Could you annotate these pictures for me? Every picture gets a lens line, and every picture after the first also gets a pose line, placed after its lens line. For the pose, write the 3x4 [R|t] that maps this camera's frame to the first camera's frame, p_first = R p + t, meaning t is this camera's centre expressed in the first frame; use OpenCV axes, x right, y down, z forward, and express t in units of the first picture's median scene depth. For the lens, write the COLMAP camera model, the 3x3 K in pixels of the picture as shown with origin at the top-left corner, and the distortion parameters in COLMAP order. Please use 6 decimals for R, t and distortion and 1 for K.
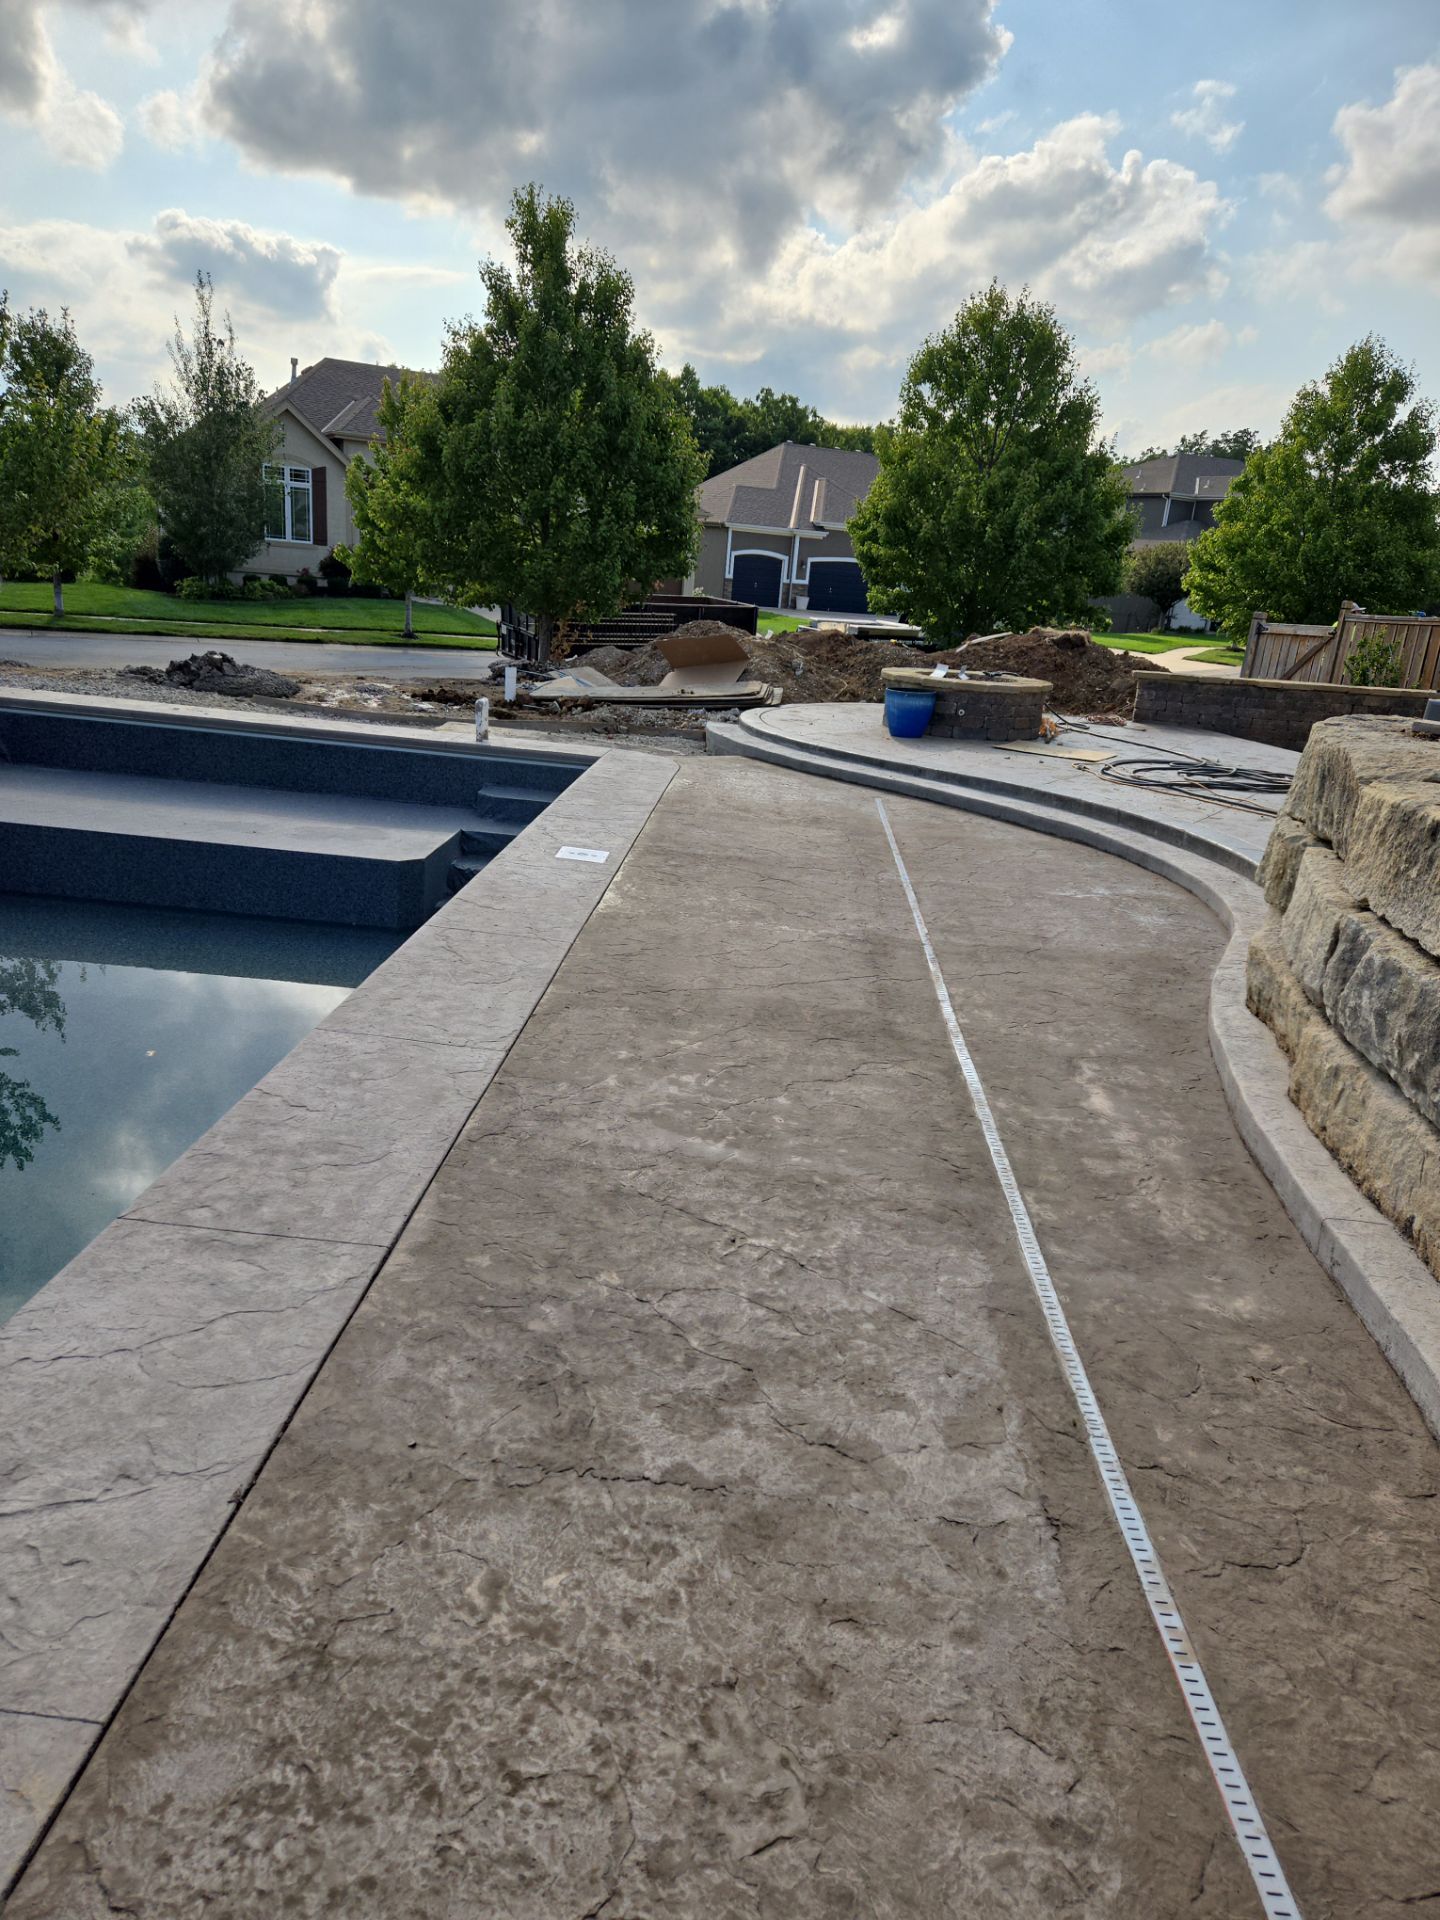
lens RADIAL K [[1273.7, 0, 720.0], [0, 1273.7, 960.0], [0, 0, 1]] dist [0.090066, -0.075078]
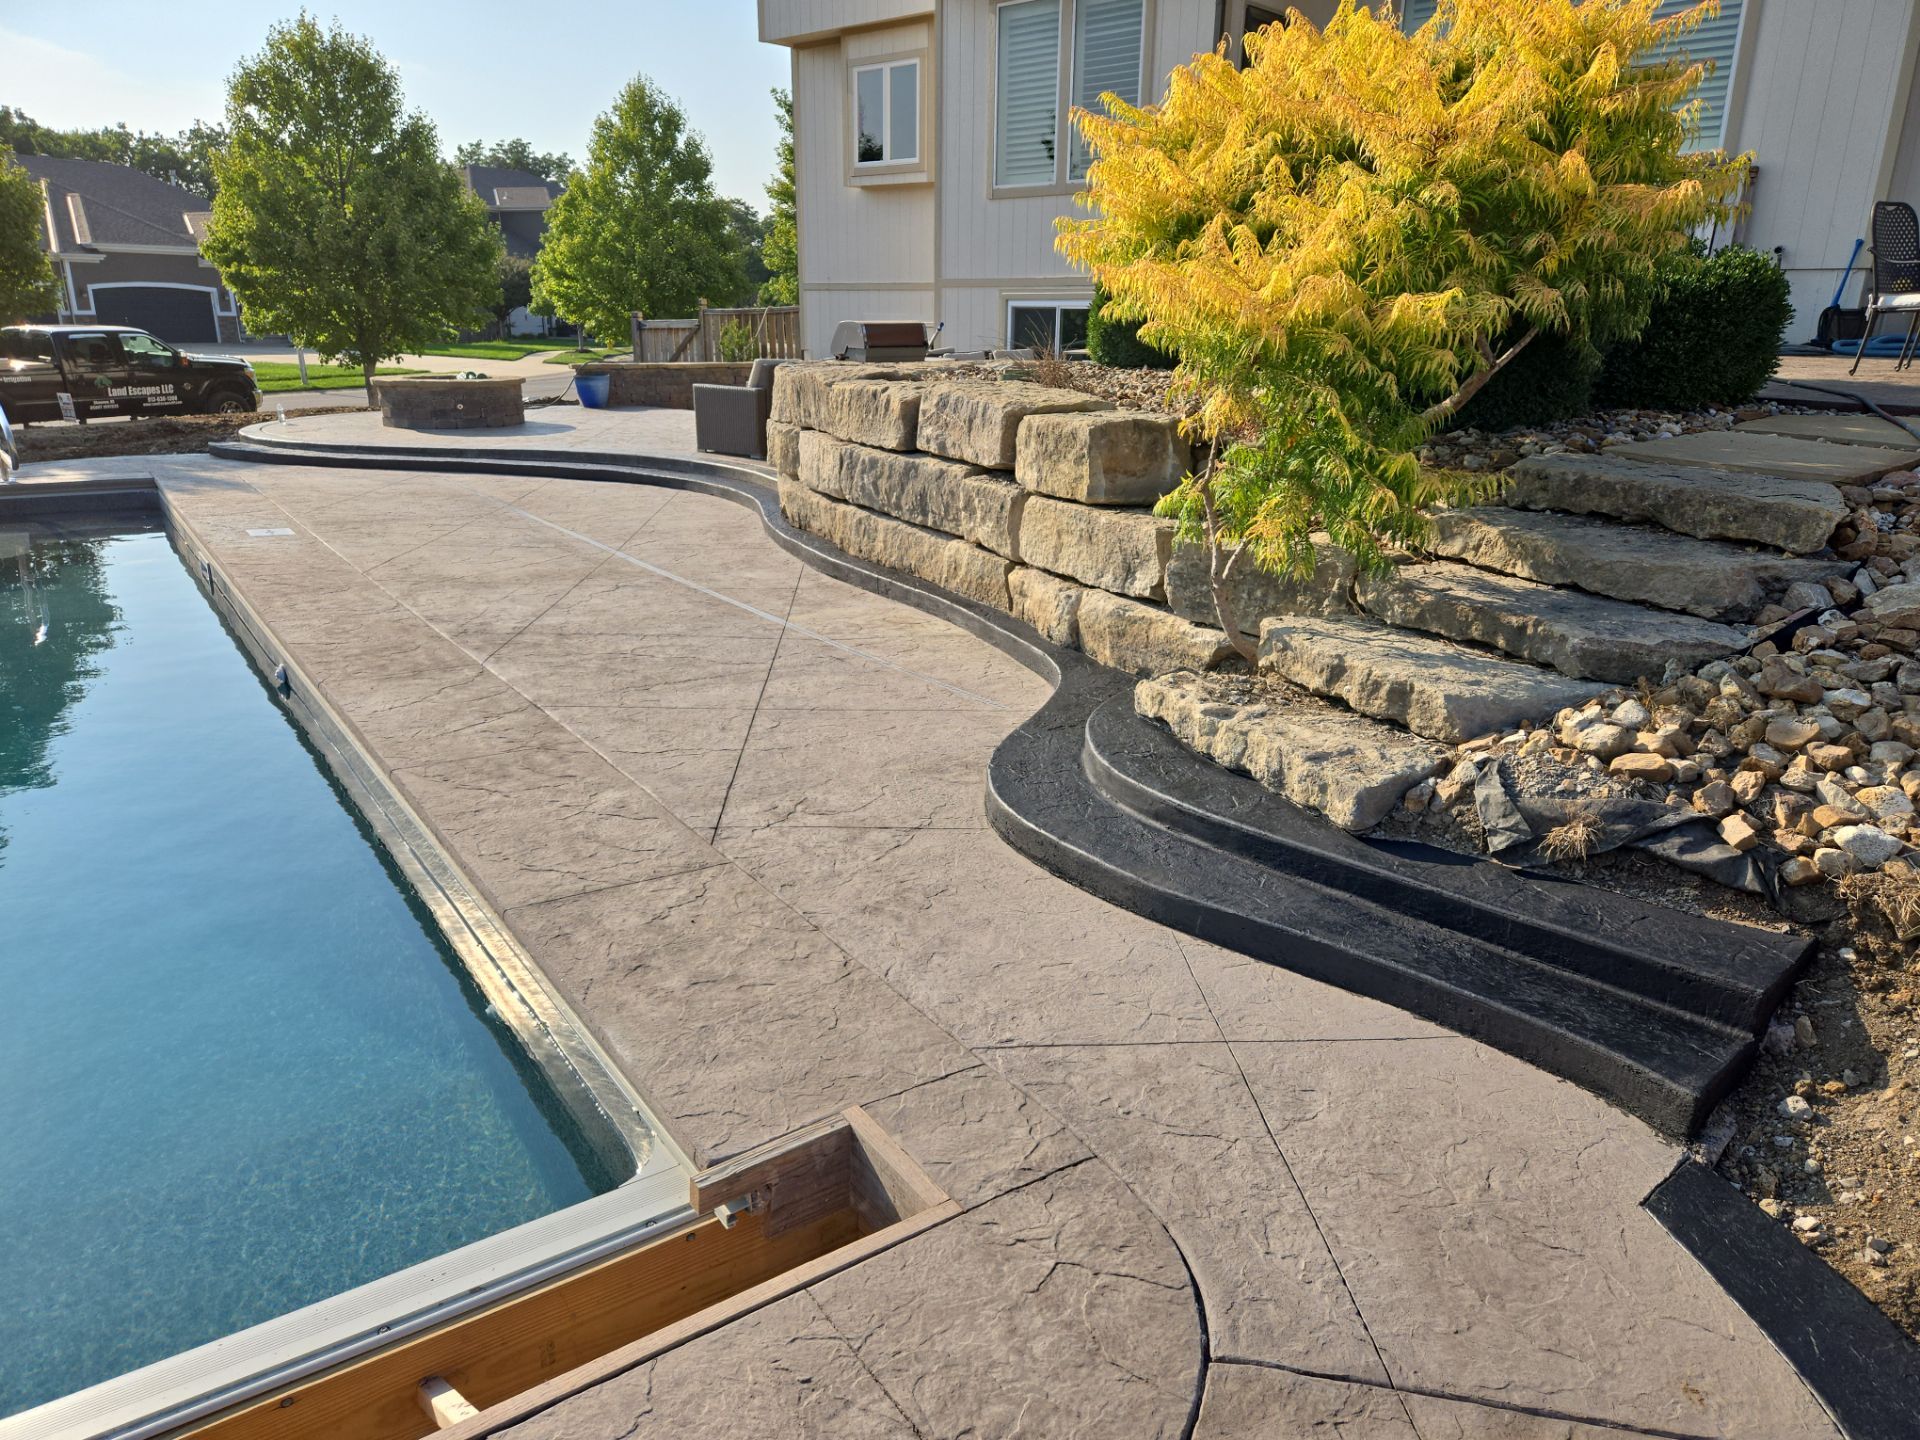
lens RADIAL K [[1273.7, 0, 953.1], [0, 1273.7, 734.0], [0, 0, 1]] dist [0.090066, -0.075078]
pose [[0.785497, -0.261530, 0.560889, -0.106302], [0.235991, 0.964418, 0.119194, 0.033753], [-0.572104, 0.038739, 0.819265, -0.124144]]
